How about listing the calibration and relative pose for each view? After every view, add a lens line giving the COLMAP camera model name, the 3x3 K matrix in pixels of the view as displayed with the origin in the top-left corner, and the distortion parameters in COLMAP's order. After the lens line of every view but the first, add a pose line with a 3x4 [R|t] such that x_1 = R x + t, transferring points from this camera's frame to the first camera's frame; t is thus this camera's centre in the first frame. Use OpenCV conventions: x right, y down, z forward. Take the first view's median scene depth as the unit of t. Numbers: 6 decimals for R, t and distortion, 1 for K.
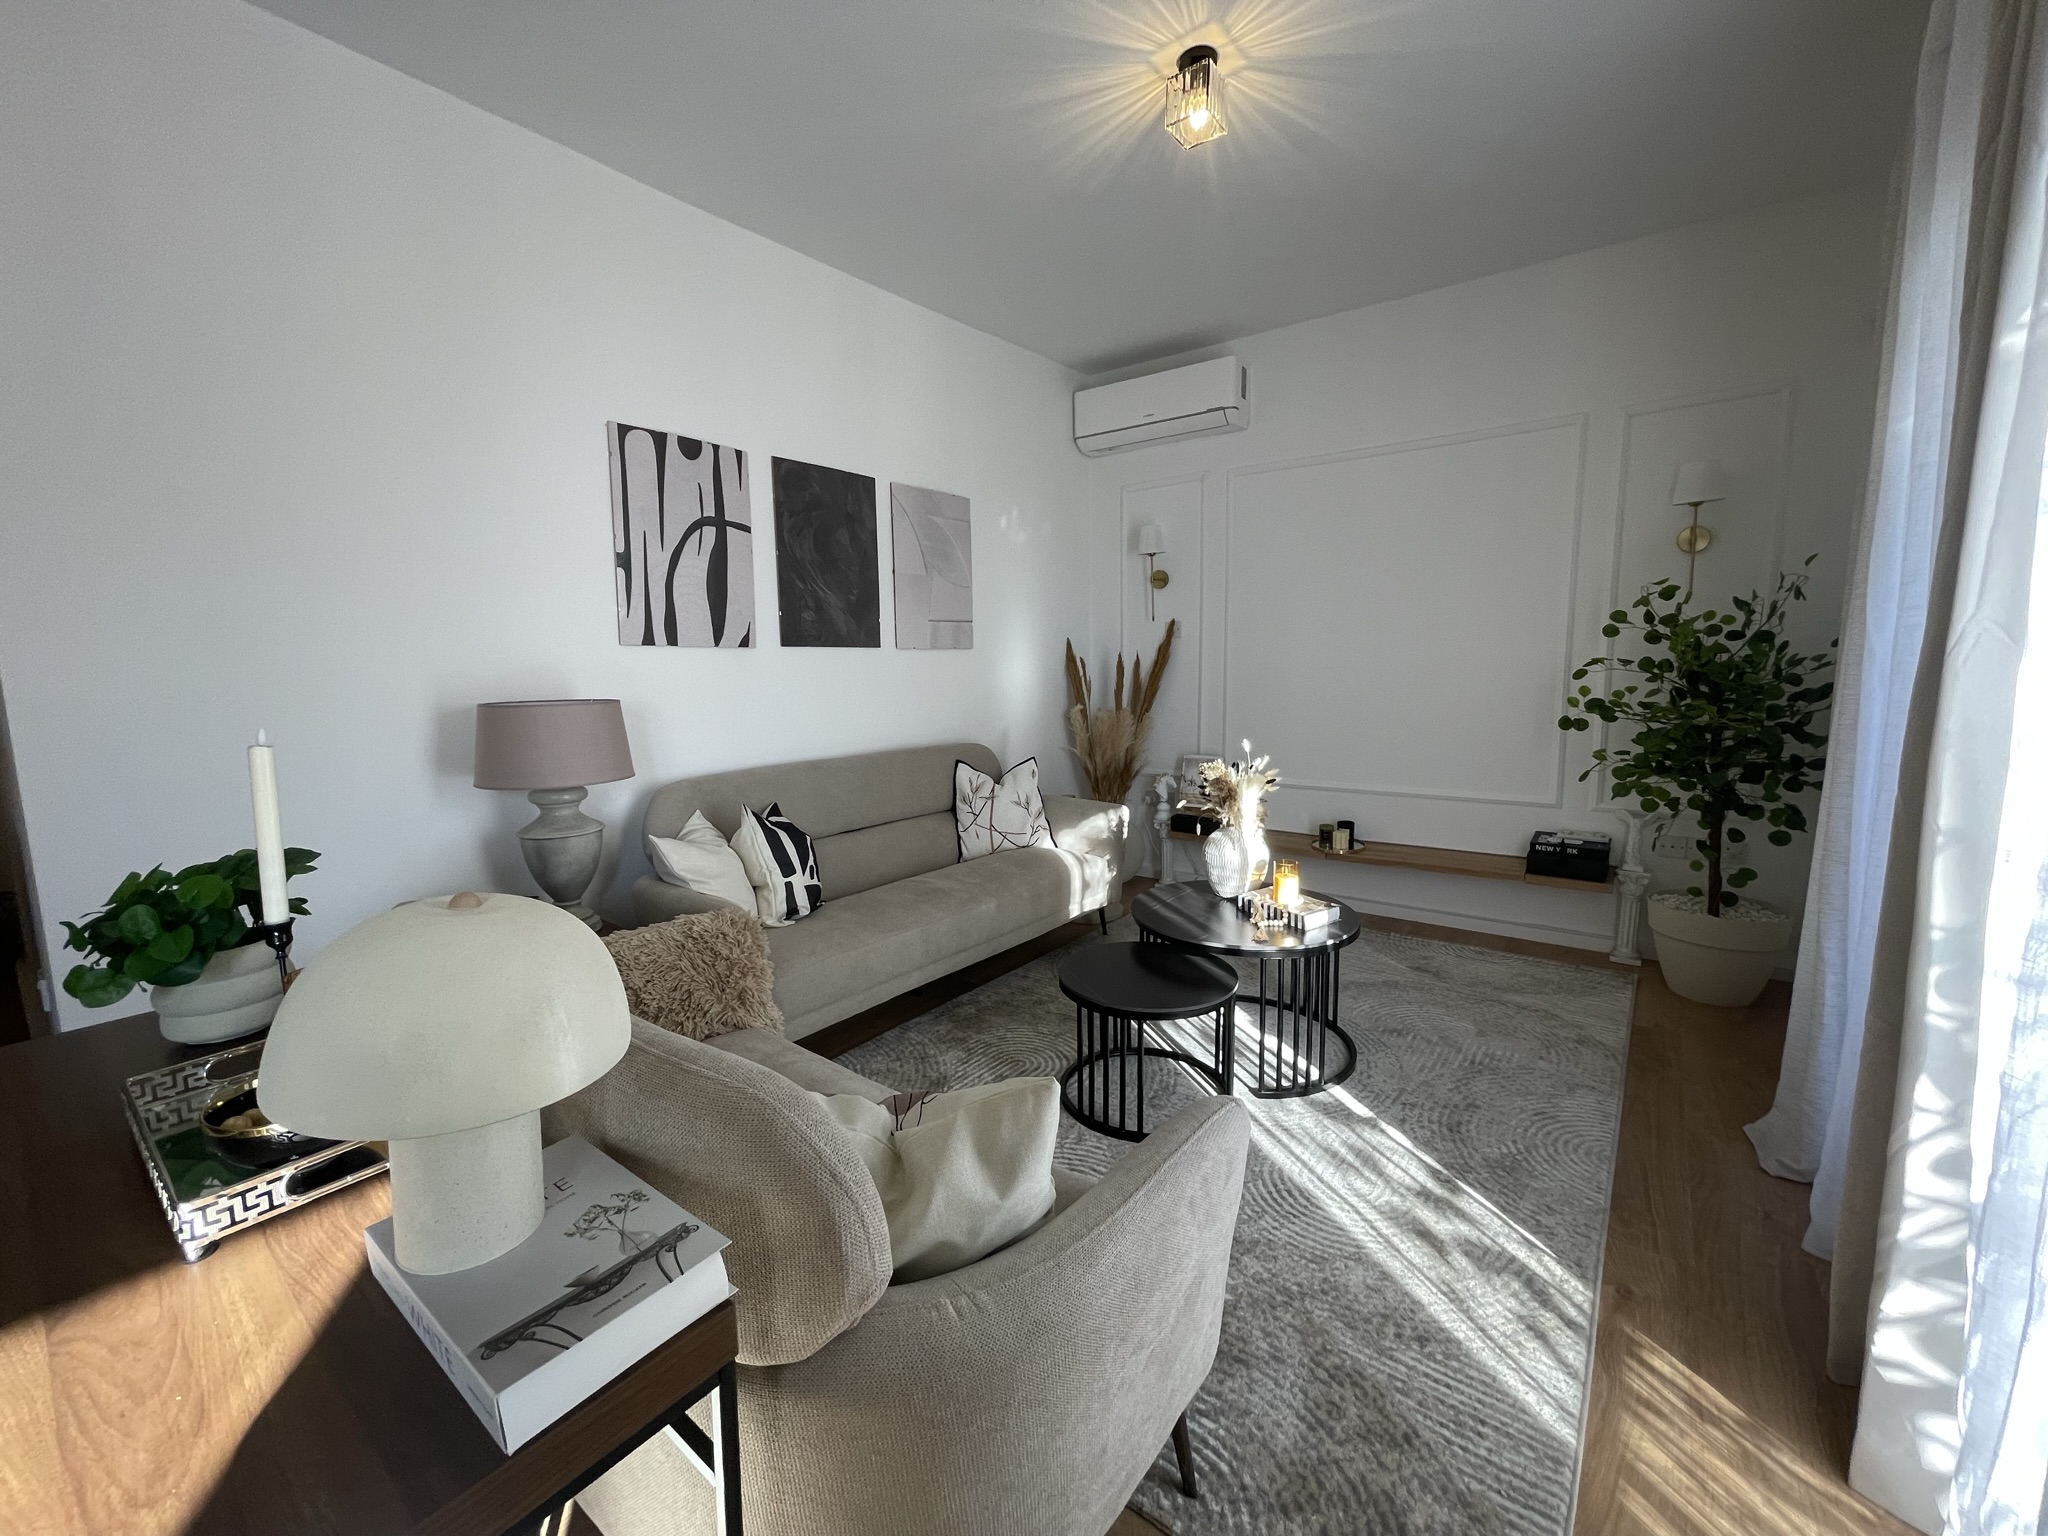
lens RADIAL K [[826.0, 0, 1017.2], [0, 826.0, 763.5], [0, 0, 1]] dist [0.001534, -0.000257]
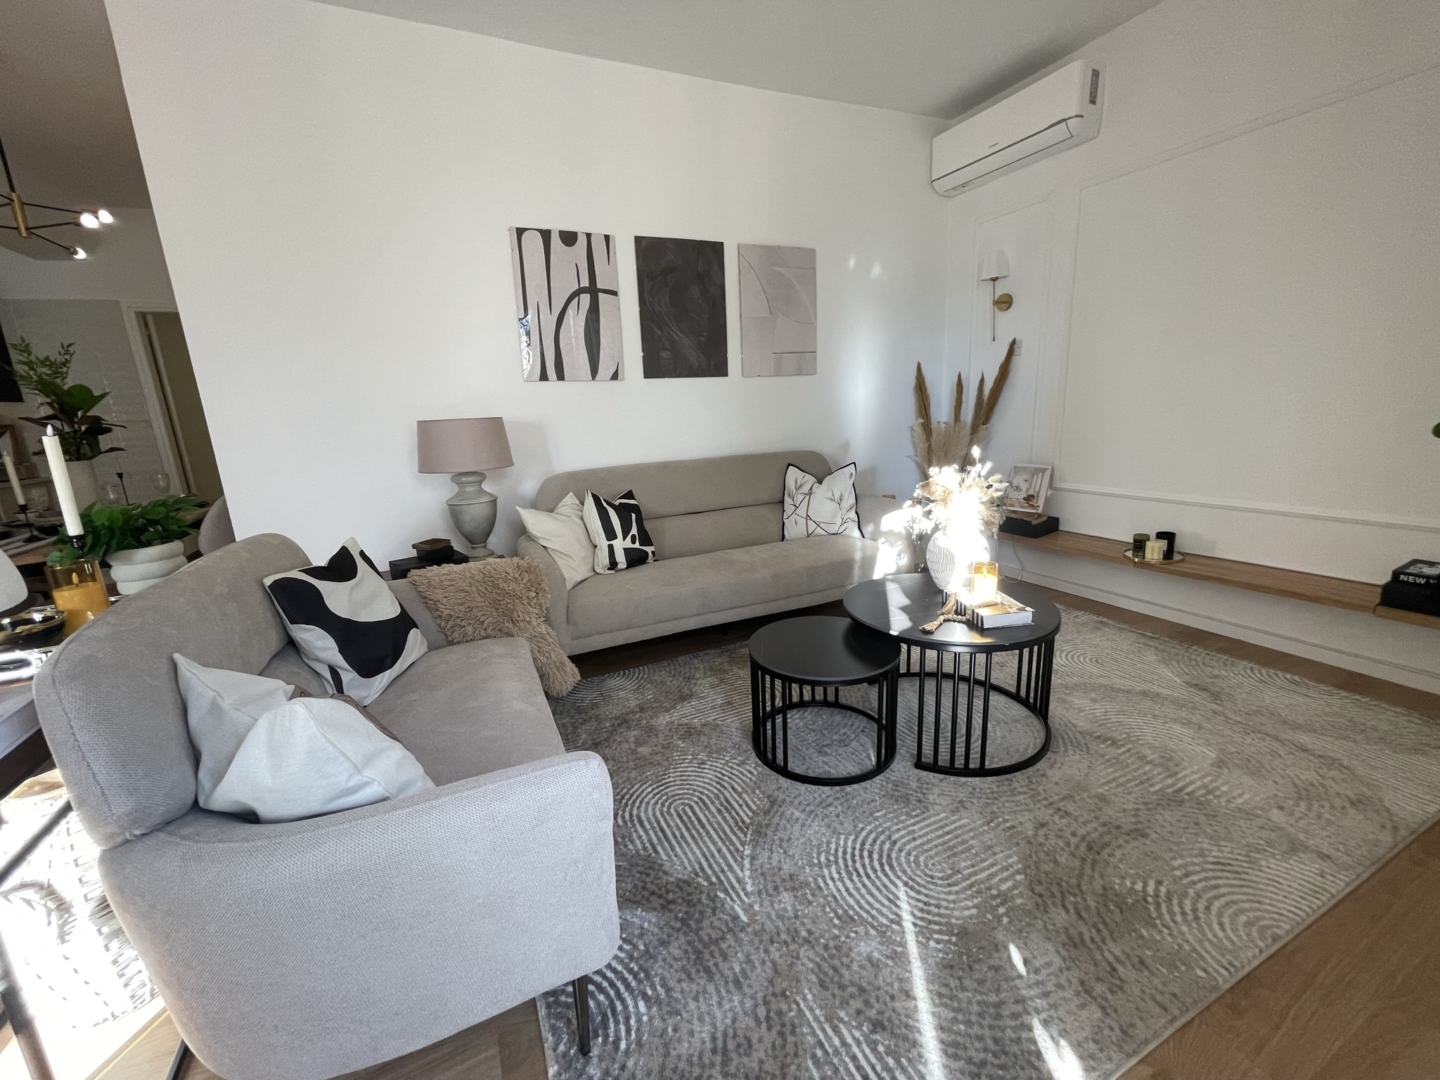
lens RADIAL K [[577.0, 0, 713.8], [0, 577.0, 540.8], [0, 0, 1]] dist [-0.001937, -0.000179]
pose [[0.889452, 0.078359, -0.450261, 0.305216], [-0.022693, 0.991549, 0.127731, 0.004006], [0.456465, -0.103393, 0.883714, 0.173364]]
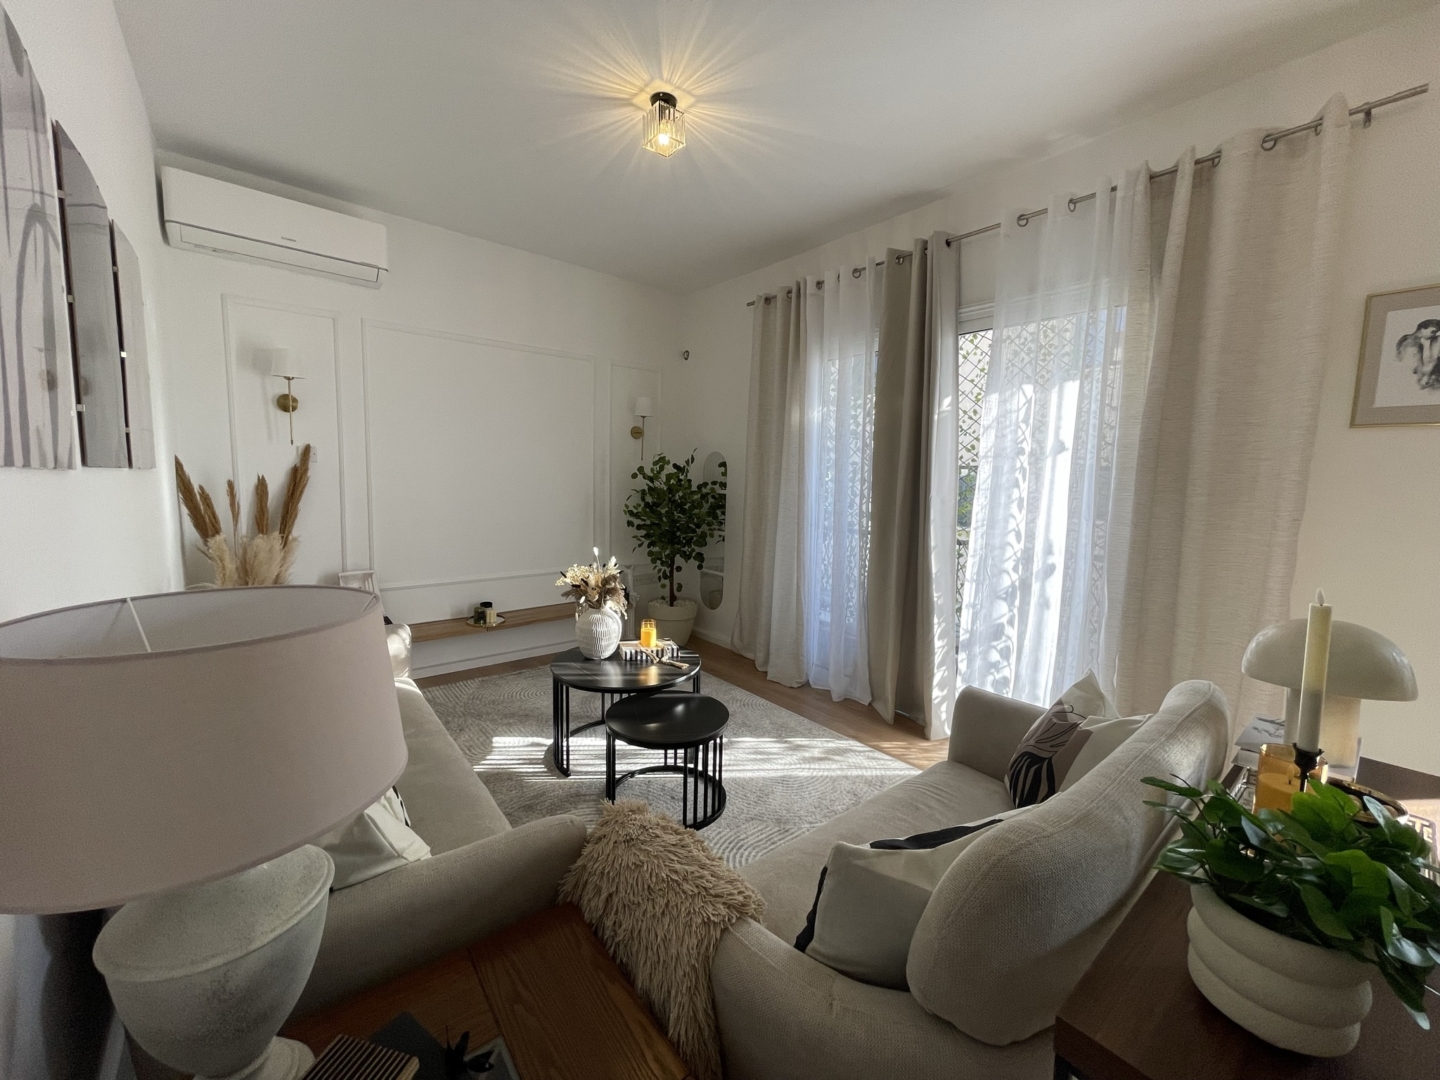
lens RADIAL K [[575.3, 0, 715.5], [0, 575.3, 532.6], [0, 0, 1]] dist [0.018100, 0.000047]
pose [[0.222653, -0.070885, 0.972317, -0.625691], [0.096670, 0.994043, 0.050332, -0.080726], [-0.970093, 0.082788, 0.228179, 0.536594]]
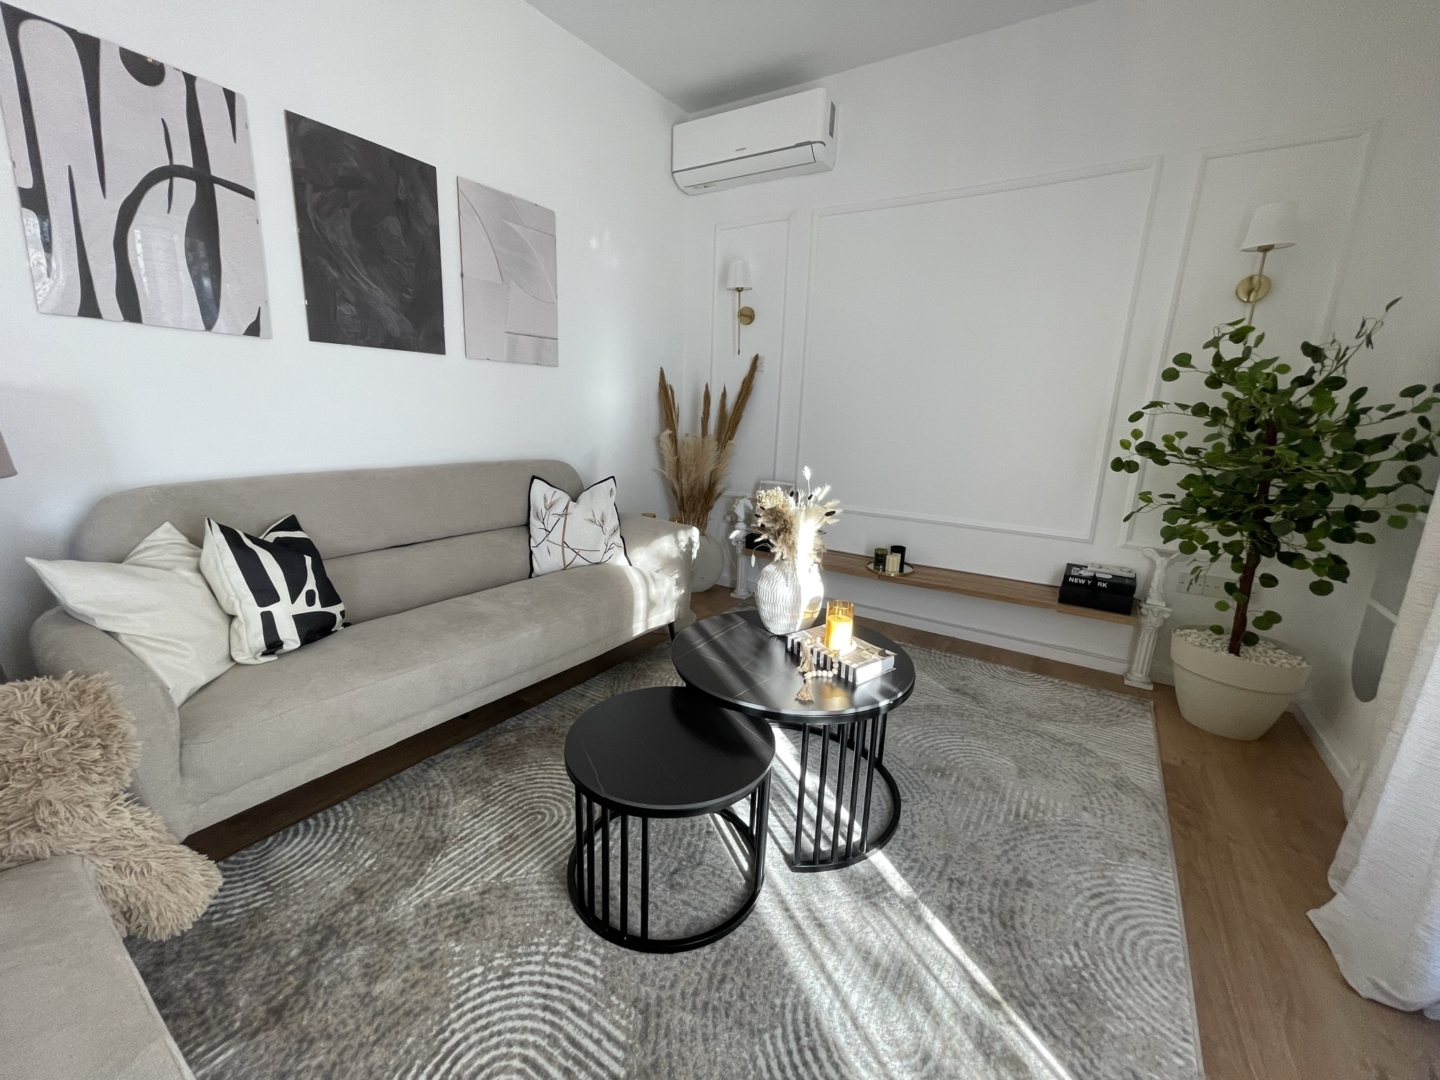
lens RADIAL K [[580.8, 0, 715.2], [0, 580.8, 536.8], [0, 0, 1]] dist [0.001534, -0.000257]
pose [[0.995704, 0.032807, 0.086582, 0.115551], [-0.040814, 0.994886, 0.092391, -0.006480], [-0.083109, -0.095528, 0.991951, 0.340984]]
